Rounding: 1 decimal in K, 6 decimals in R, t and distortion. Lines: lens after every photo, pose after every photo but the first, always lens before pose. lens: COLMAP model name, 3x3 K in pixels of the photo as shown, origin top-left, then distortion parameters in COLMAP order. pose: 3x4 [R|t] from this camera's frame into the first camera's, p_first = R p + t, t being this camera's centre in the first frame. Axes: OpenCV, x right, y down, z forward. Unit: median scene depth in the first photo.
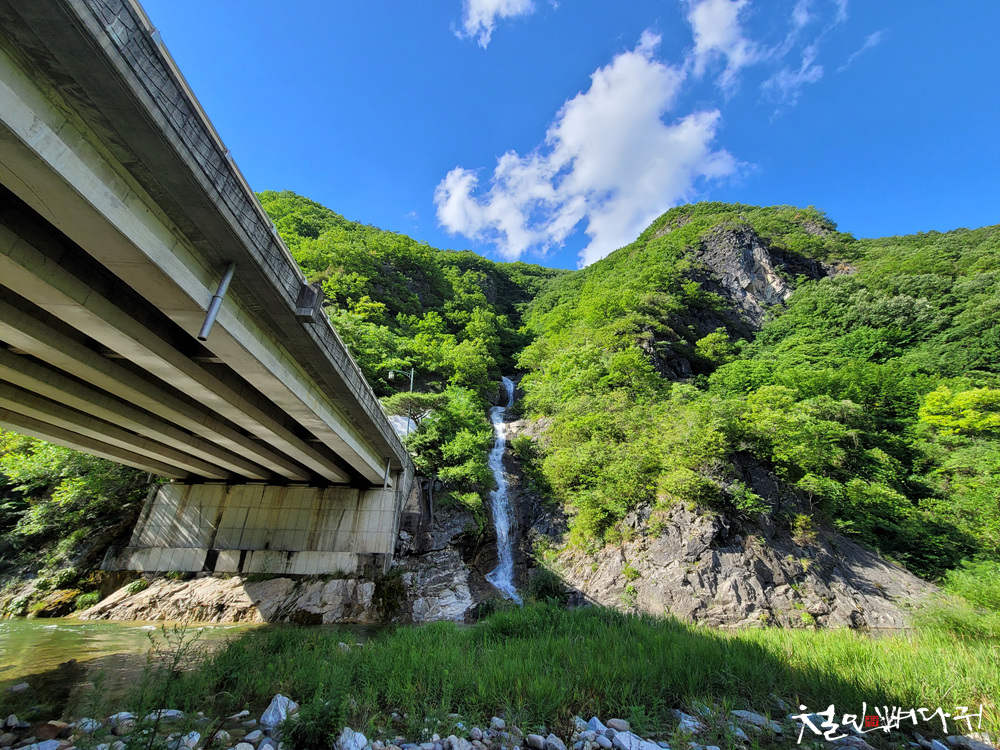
lens RADIAL K [[411.4, 0, 499.9], [0, 411.4, 374.0], [0, 0, 1]] dist [-0.011467, 0.003520]
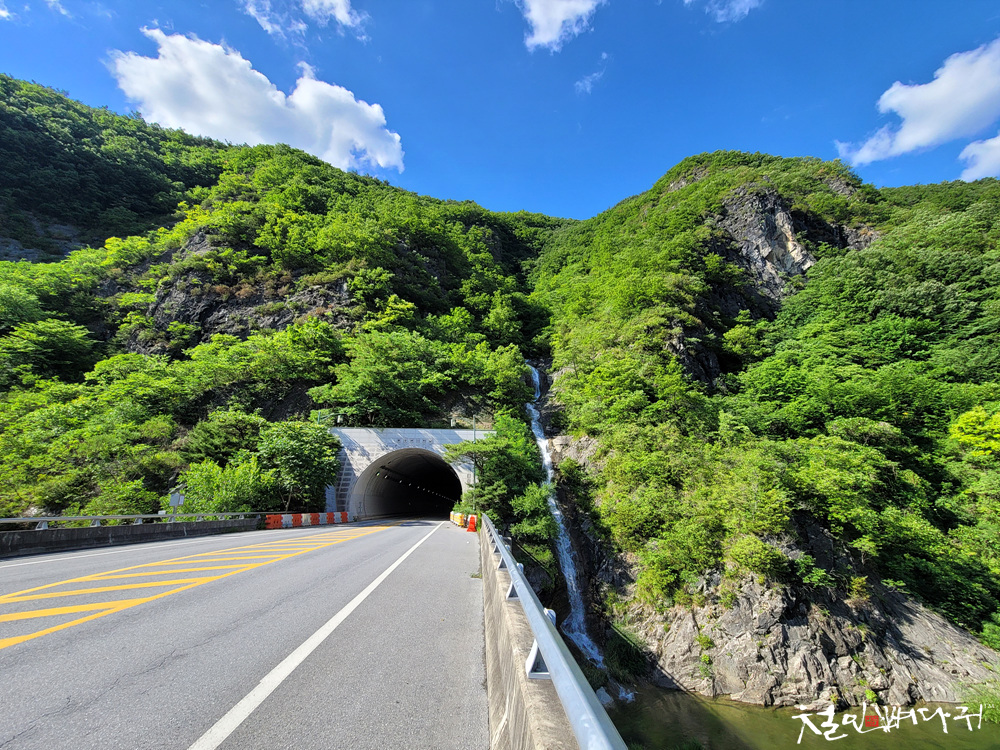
lens RADIAL K [[411.4, 0, 500.0], [0, 411.4, 373.2], [0, 0, 1]] dist [-0.011467, 0.003520]
pose [[0.999939, -0.008915, 0.006596, -0.161592], [0.007968, 0.991238, 0.131848, -0.263436], [-0.007714, -0.131788, 0.991248, 0.006340]]
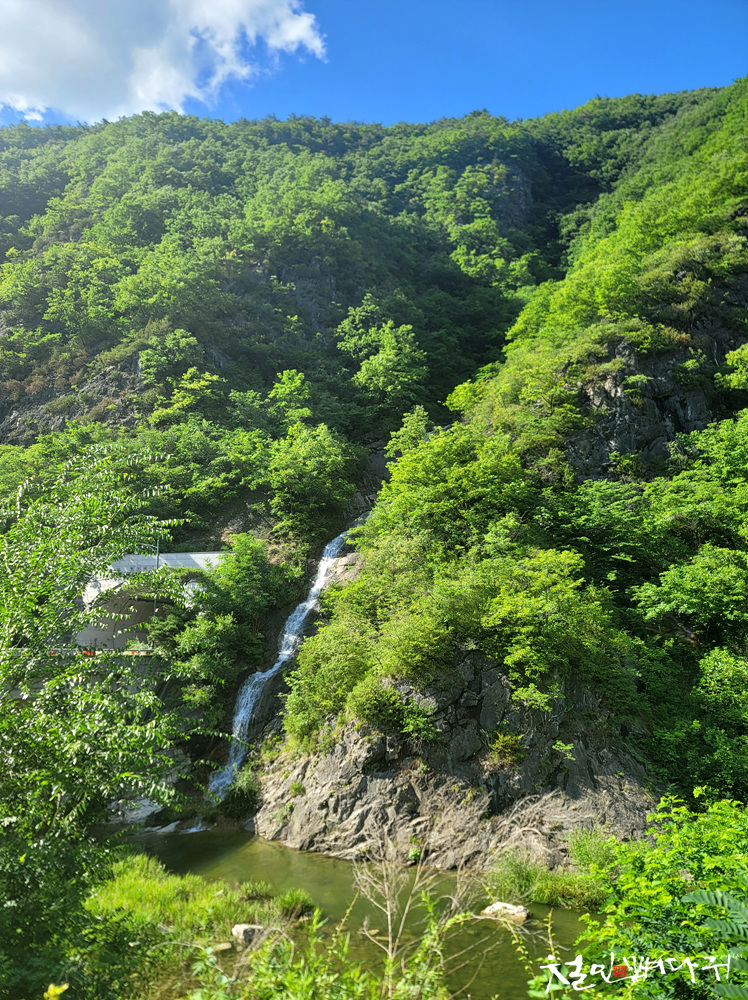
lens RADIAL K [[727.8, 0, 365.3], [0, 727.8, 509.6], [0, 0, 1]] dist [0.077503, -0.046540]
pose [[0.932580, -0.066071, -0.354866, 0.798862], [0.150789, 0.964525, 0.216690, -0.366917], [0.327960, -0.255591, 0.909459, -0.272344]]
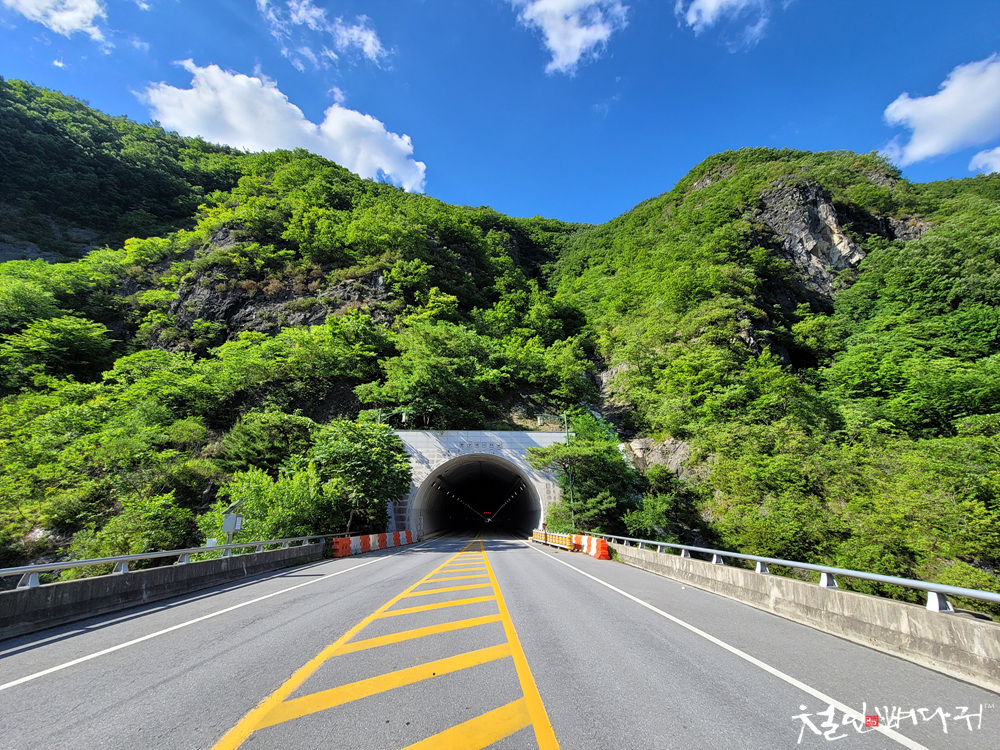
lens RADIAL K [[411.4, 0, 500.0], [0, 411.4, 373.3], [0, 0, 1]] dist [-0.011467, 0.003520]
pose [[0.999682, -0.021040, -0.013909, -0.348483], [0.022430, 0.993817, 0.108737, -0.196183], [0.011535, -0.109015, 0.993973, 0.181804]]
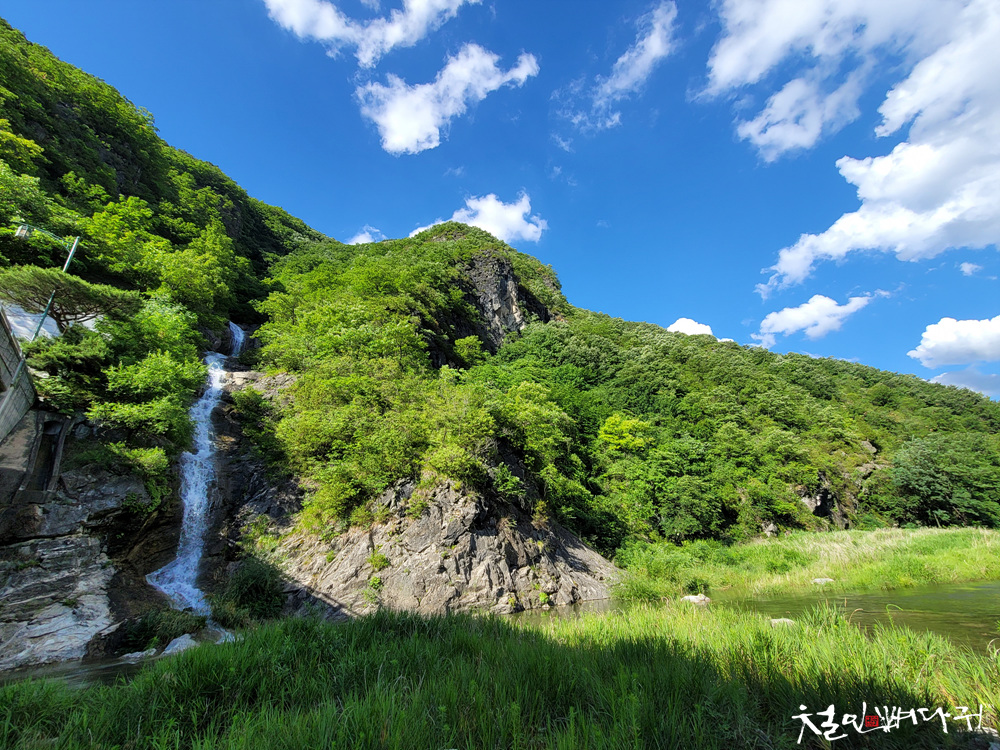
lens RADIAL K [[411.4, 0, 499.1], [0, 411.4, 373.5], [0, 0, 1]] dist [-0.011467, 0.003520]
pose [[0.794590, 0.213500, 0.568370, -0.022164], [-0.222239, 0.973442, -0.054966, 0.080339], [-0.565010, -0.082638, 0.820935, 0.160456]]
